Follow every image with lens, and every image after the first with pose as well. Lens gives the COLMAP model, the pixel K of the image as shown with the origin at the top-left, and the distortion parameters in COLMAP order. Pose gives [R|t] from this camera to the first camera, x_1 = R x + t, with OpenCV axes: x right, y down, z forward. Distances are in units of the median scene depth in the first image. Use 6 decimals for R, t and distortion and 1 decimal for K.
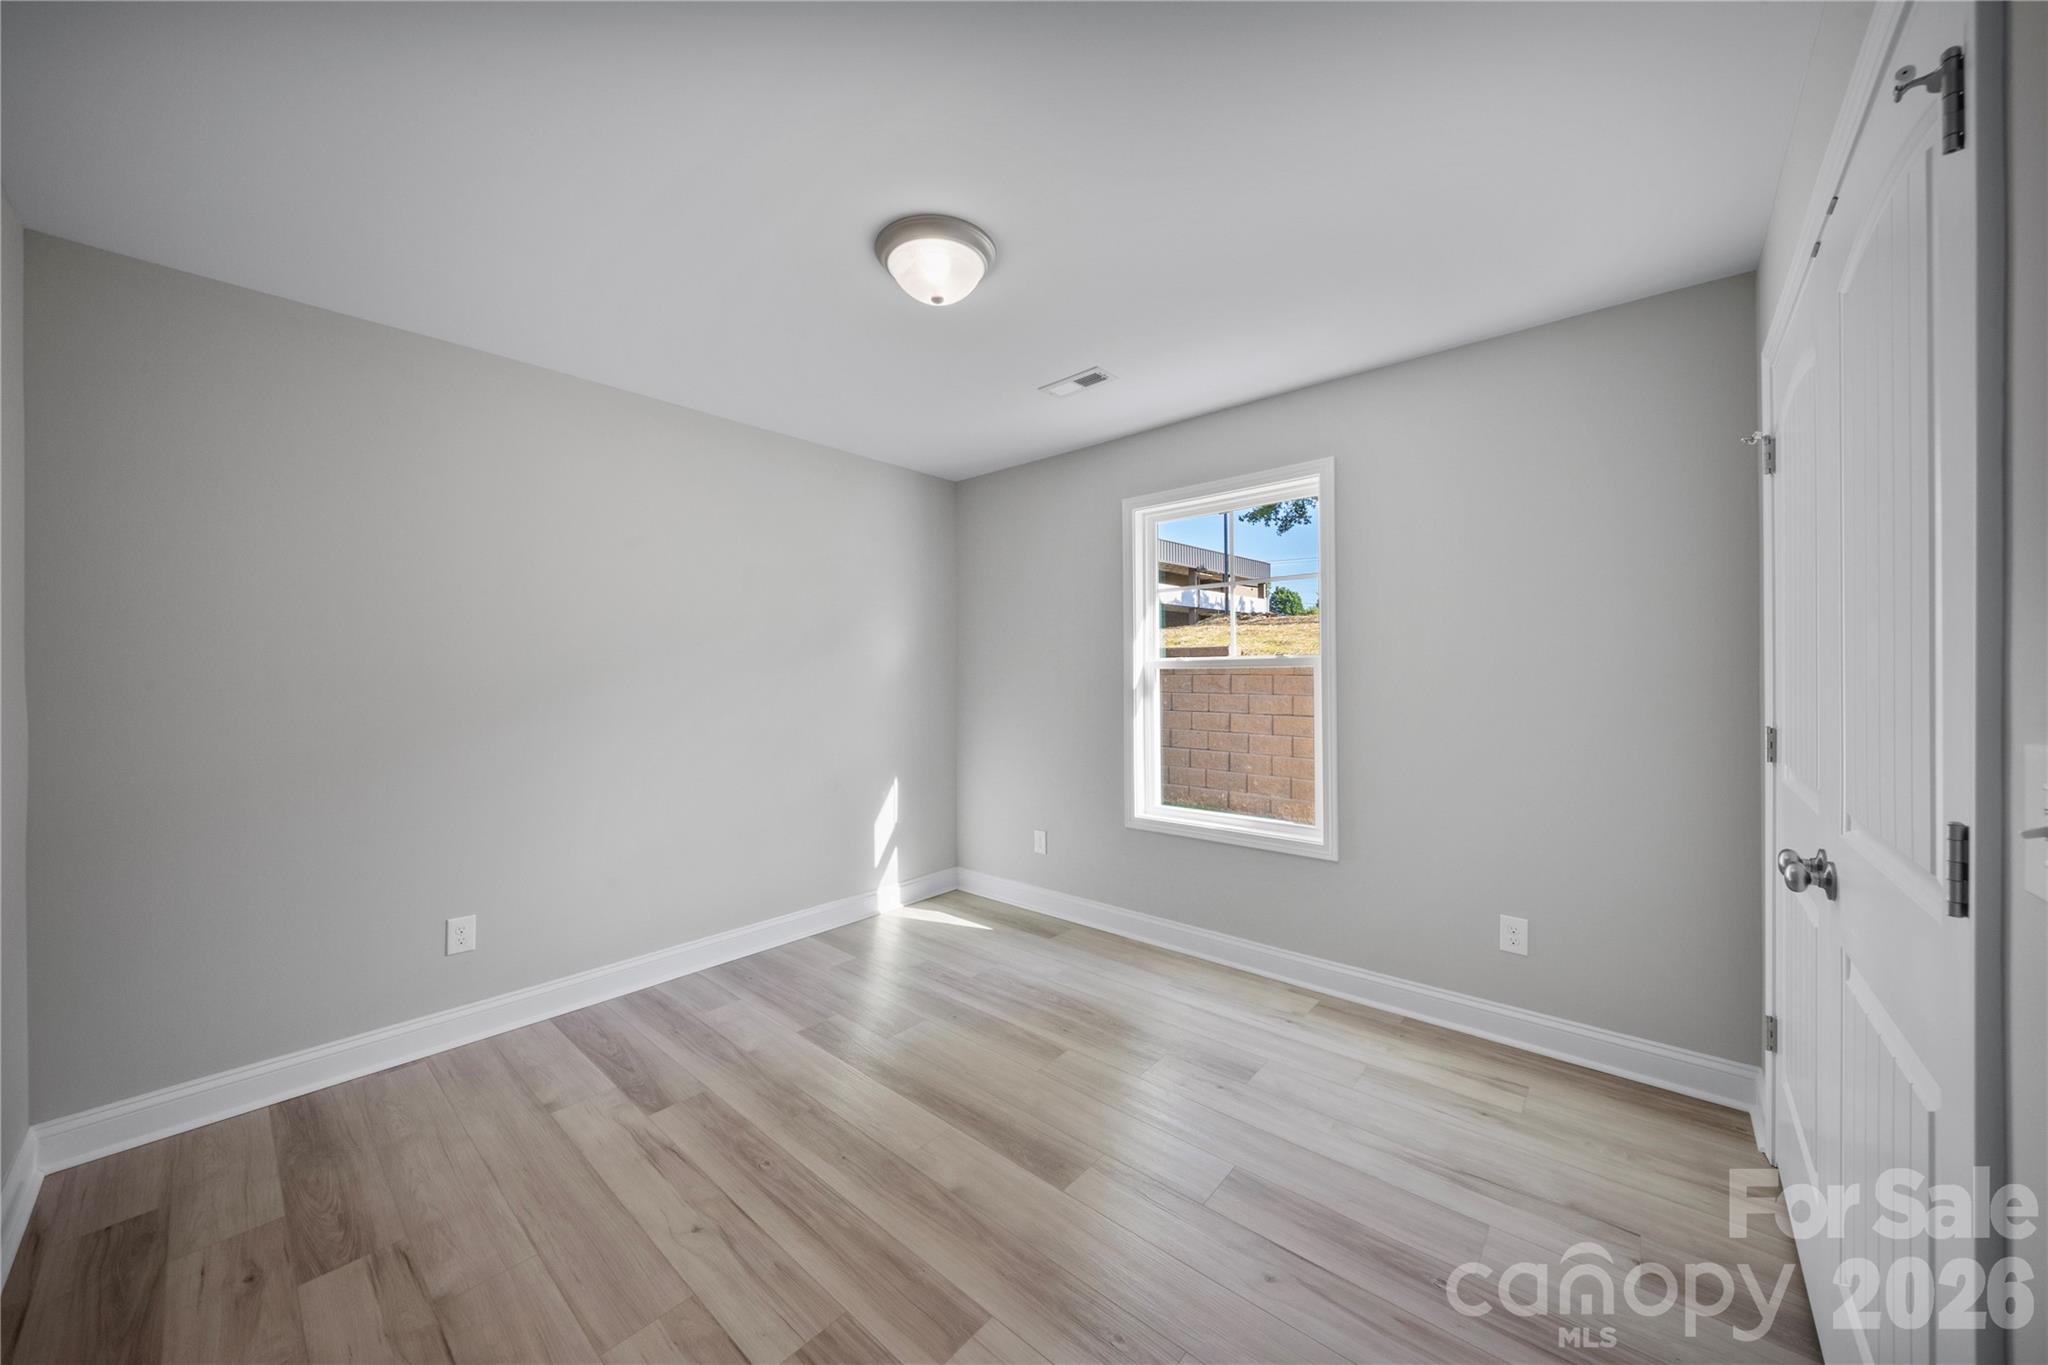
lens RADIAL K [[711.3, 0, 1025.8], [0, 711.3, 671.8], [0, 0, 1]] dist [0.006896, -0.004586]
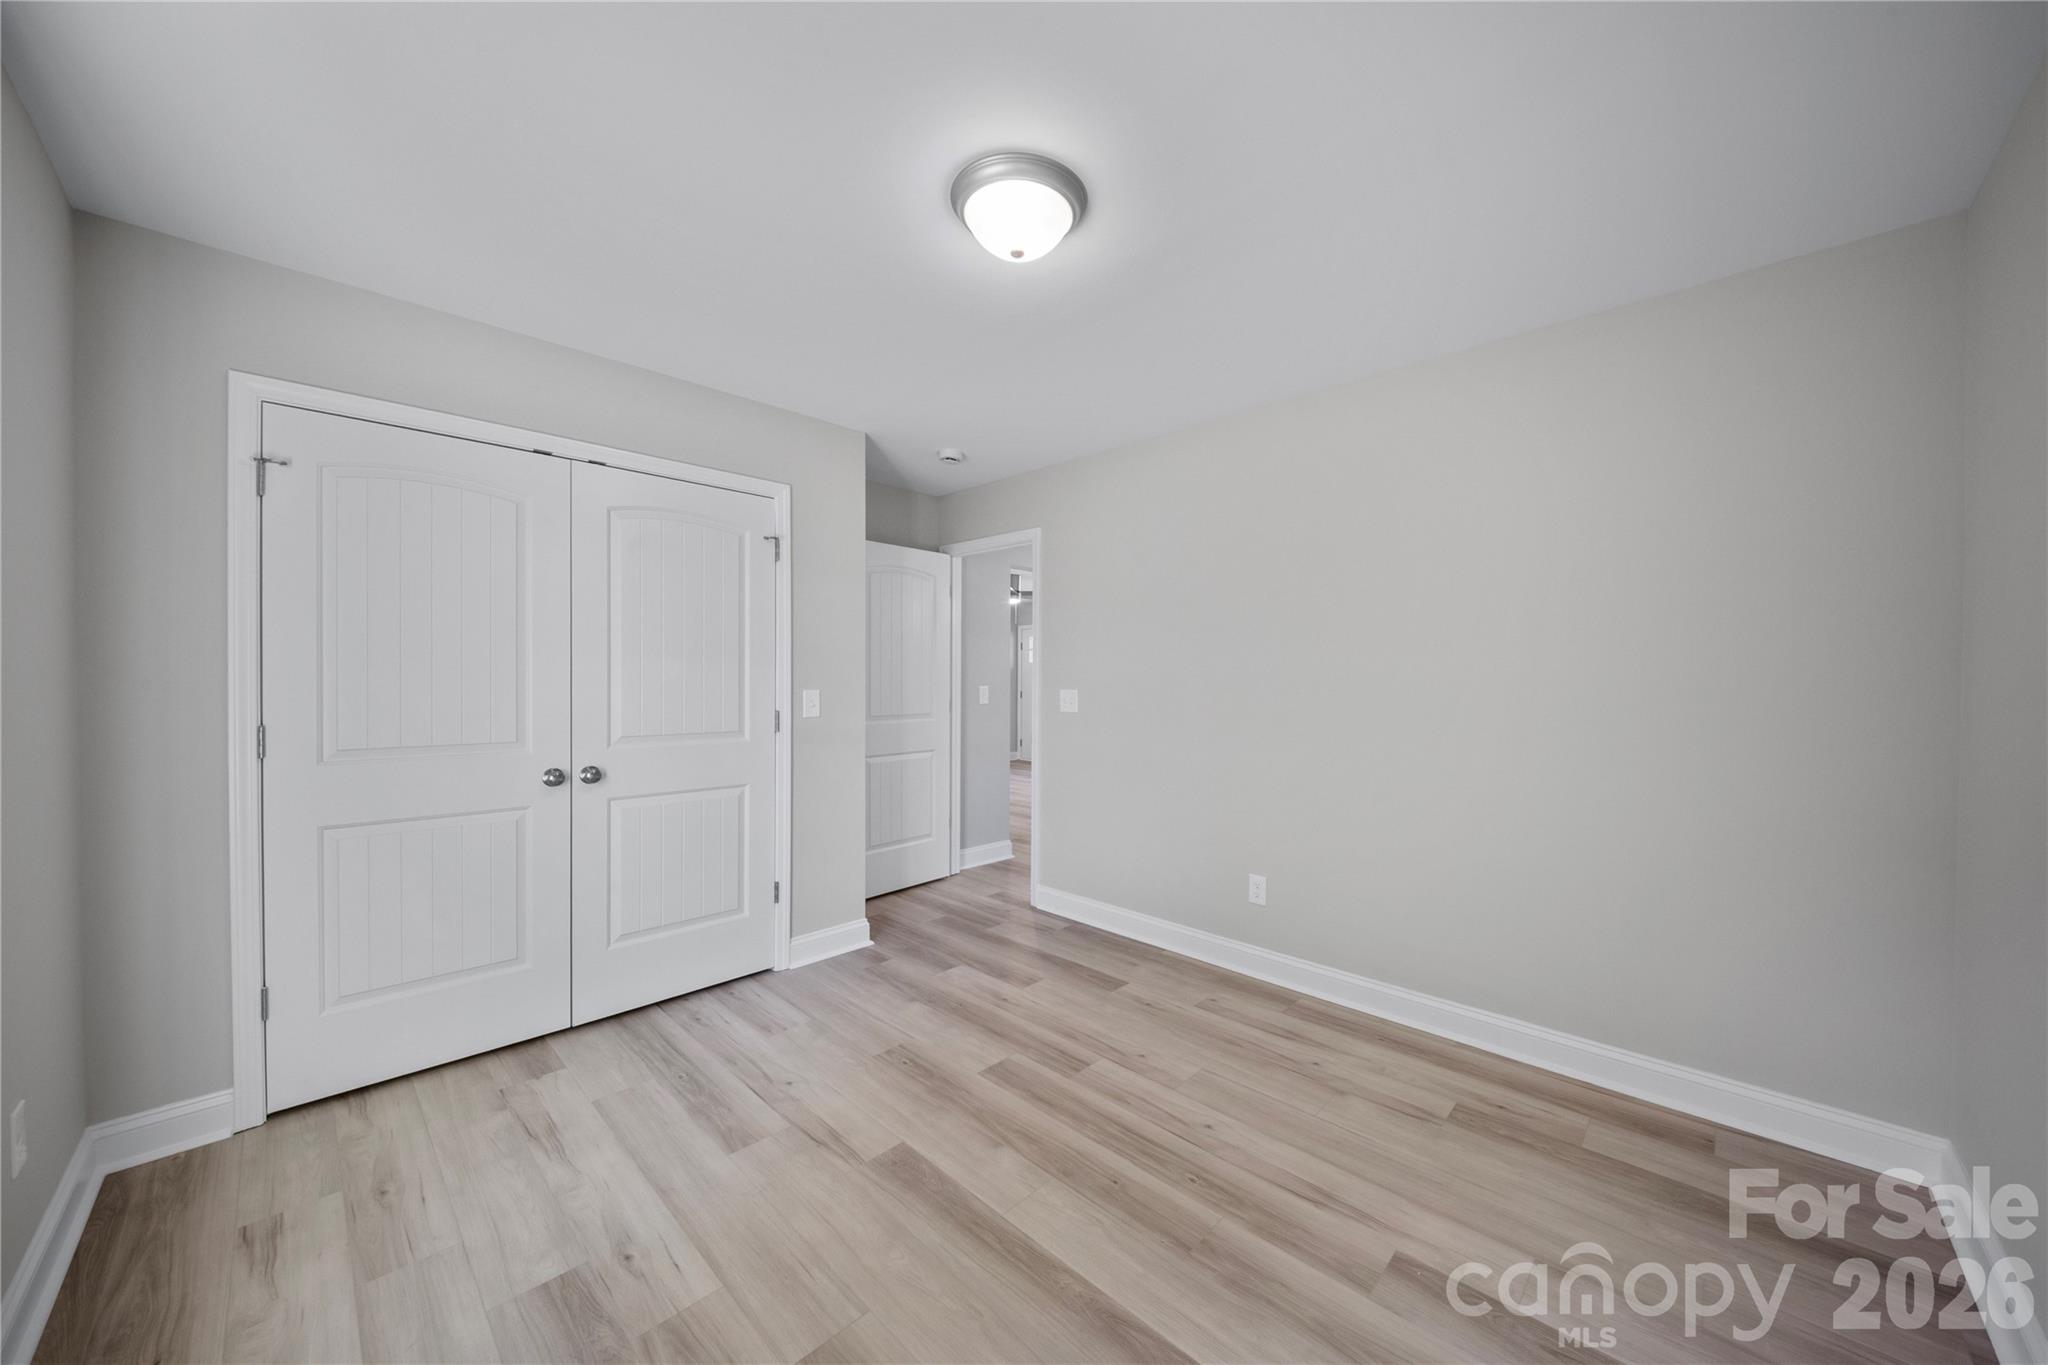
lens RADIAL K [[711.3, 0, 1025.8], [0, 711.3, 671.8], [0, 0, 1]] dist [0.006896, -0.004586]
pose [[-0.998008, 0.003770, 0.062981, -0.199114], [0.002971, 0.999914, -0.012775, 0.009504], [-0.063023, -0.012563, -0.997933, 1.980287]]
